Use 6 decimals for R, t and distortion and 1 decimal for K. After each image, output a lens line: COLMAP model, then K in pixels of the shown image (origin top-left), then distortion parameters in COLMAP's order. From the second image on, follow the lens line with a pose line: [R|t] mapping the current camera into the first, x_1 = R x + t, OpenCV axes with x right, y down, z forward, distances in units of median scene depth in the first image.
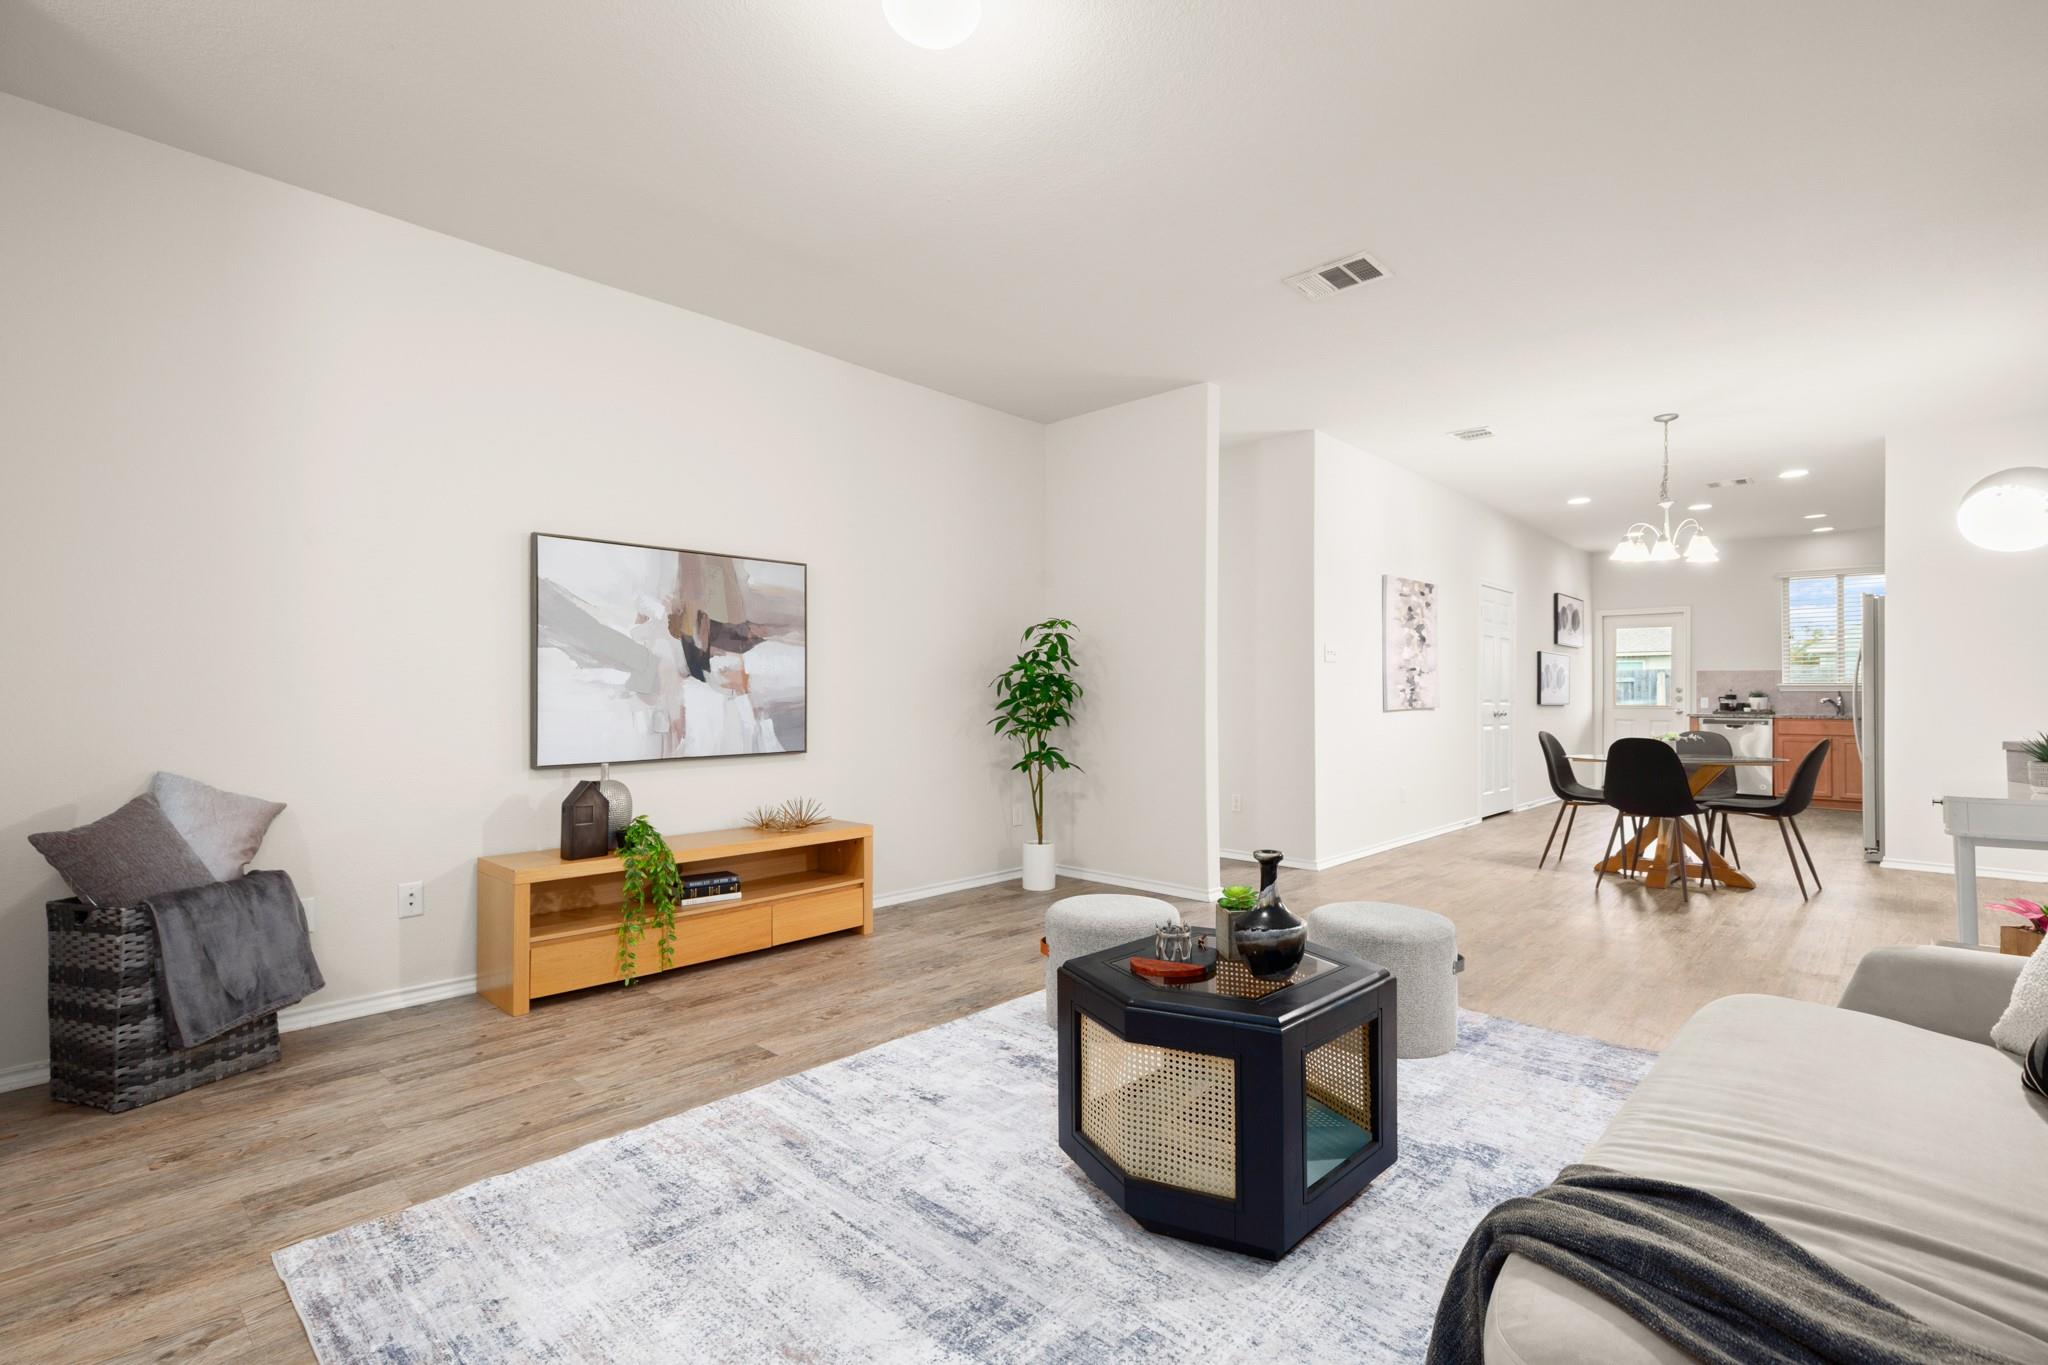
lens RADIAL K [[935.6, 0, 1032.3], [0, 935.6, 689.1], [0, 0, 1]] dist [0.008113, 0.000235]
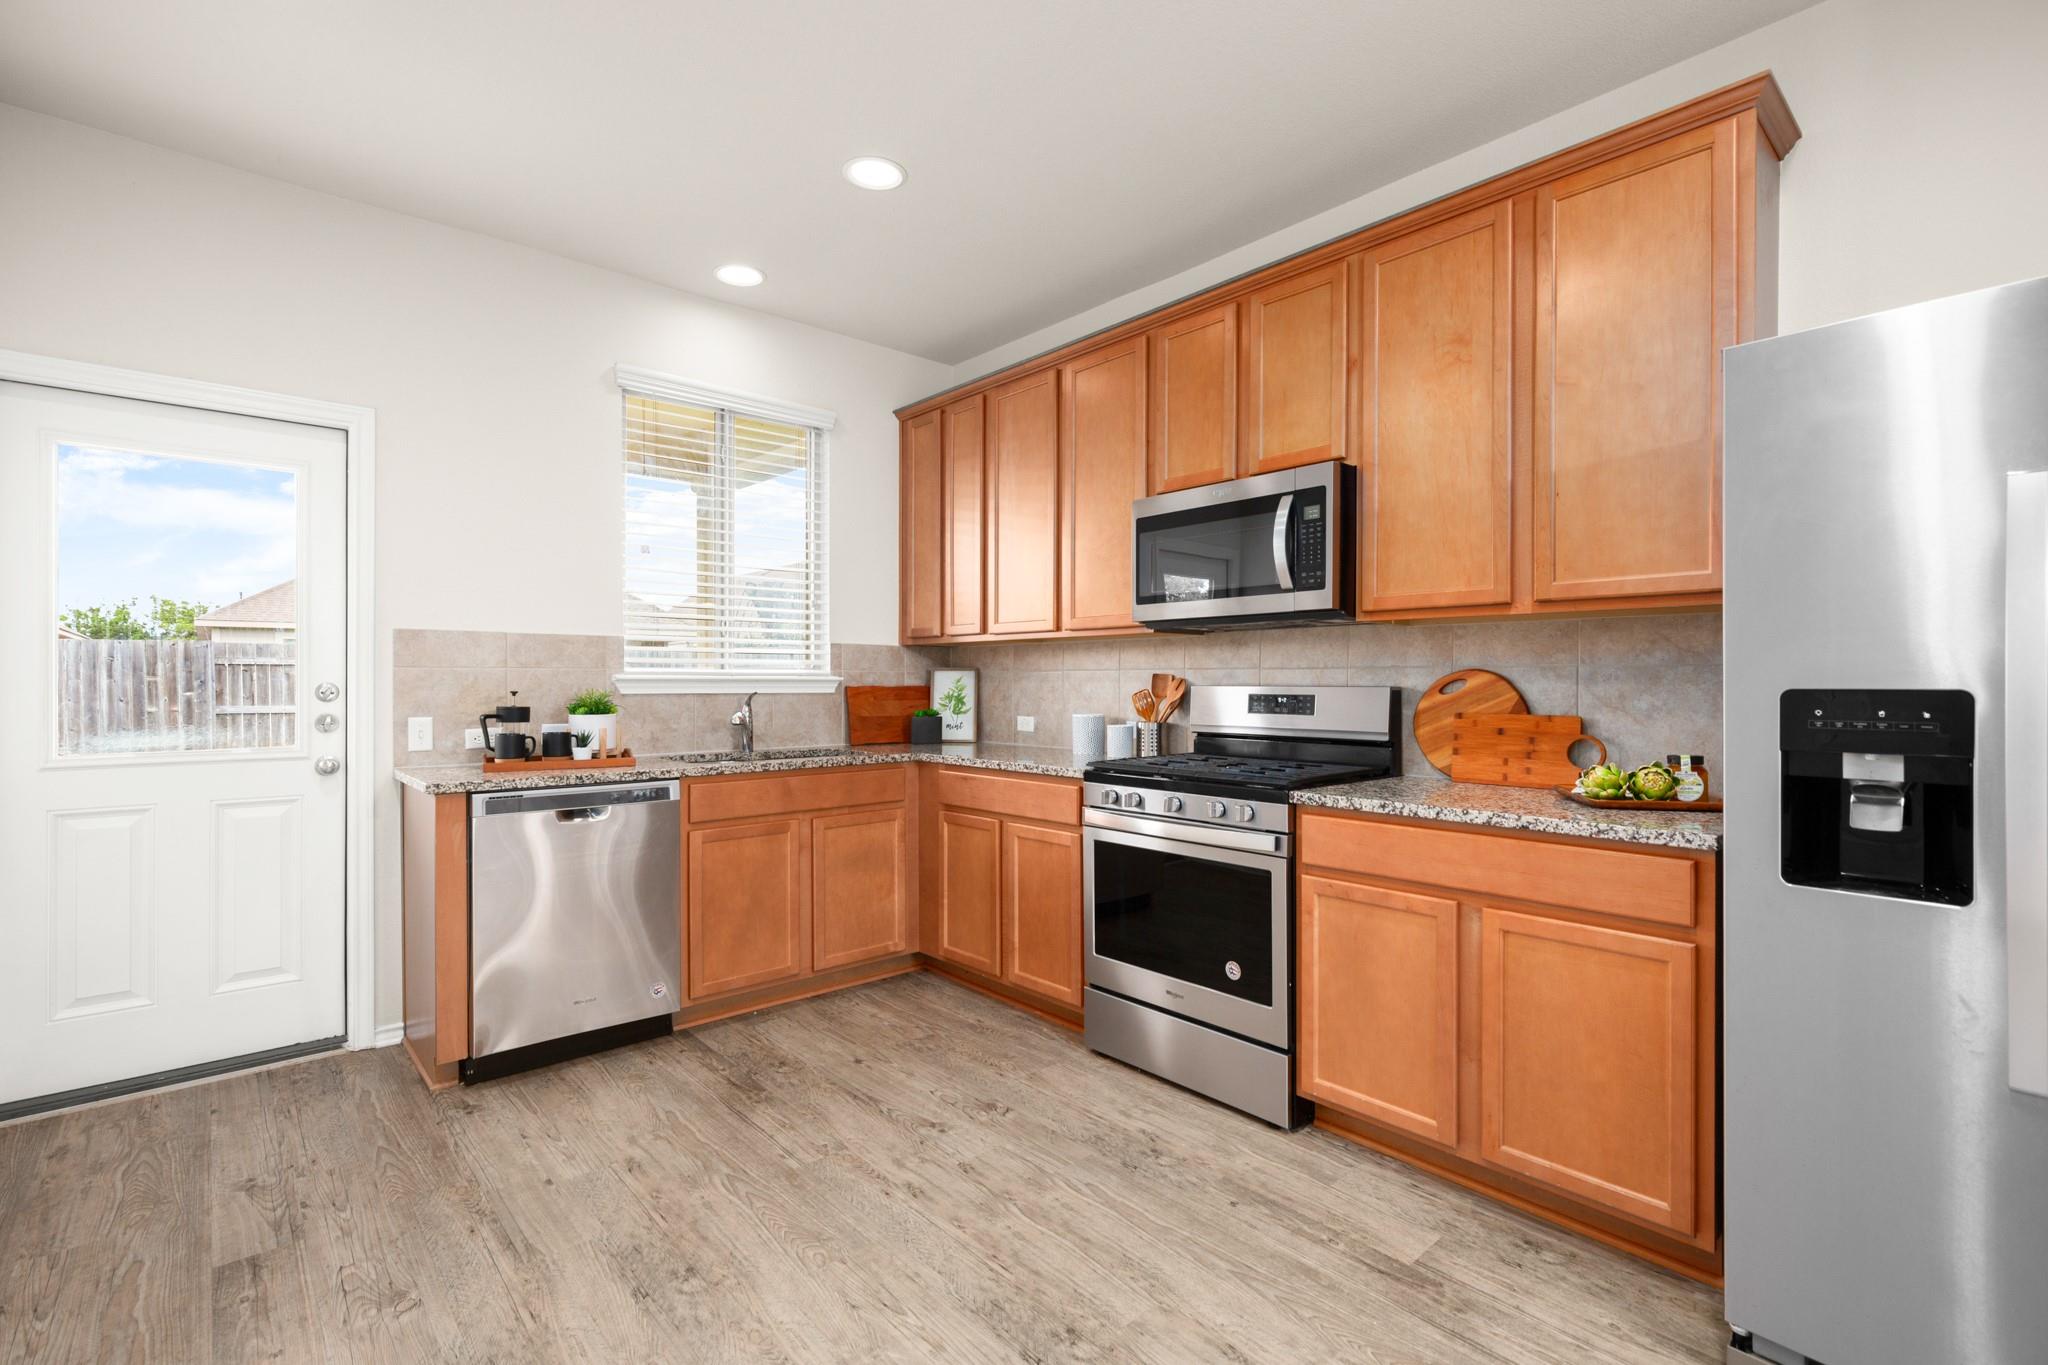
lens RADIAL K [[935.6, 0, 1042.6], [0, 935.6, 685.5], [0, 0, 1]] dist [0.008113, 0.000235]
pose [[0.078961, -0.008449, 0.996842, 1.192270], [-0.007819, 0.999928, 0.009094, -0.016035], [-0.996847, -0.008513, 0.078889, 2.171215]]
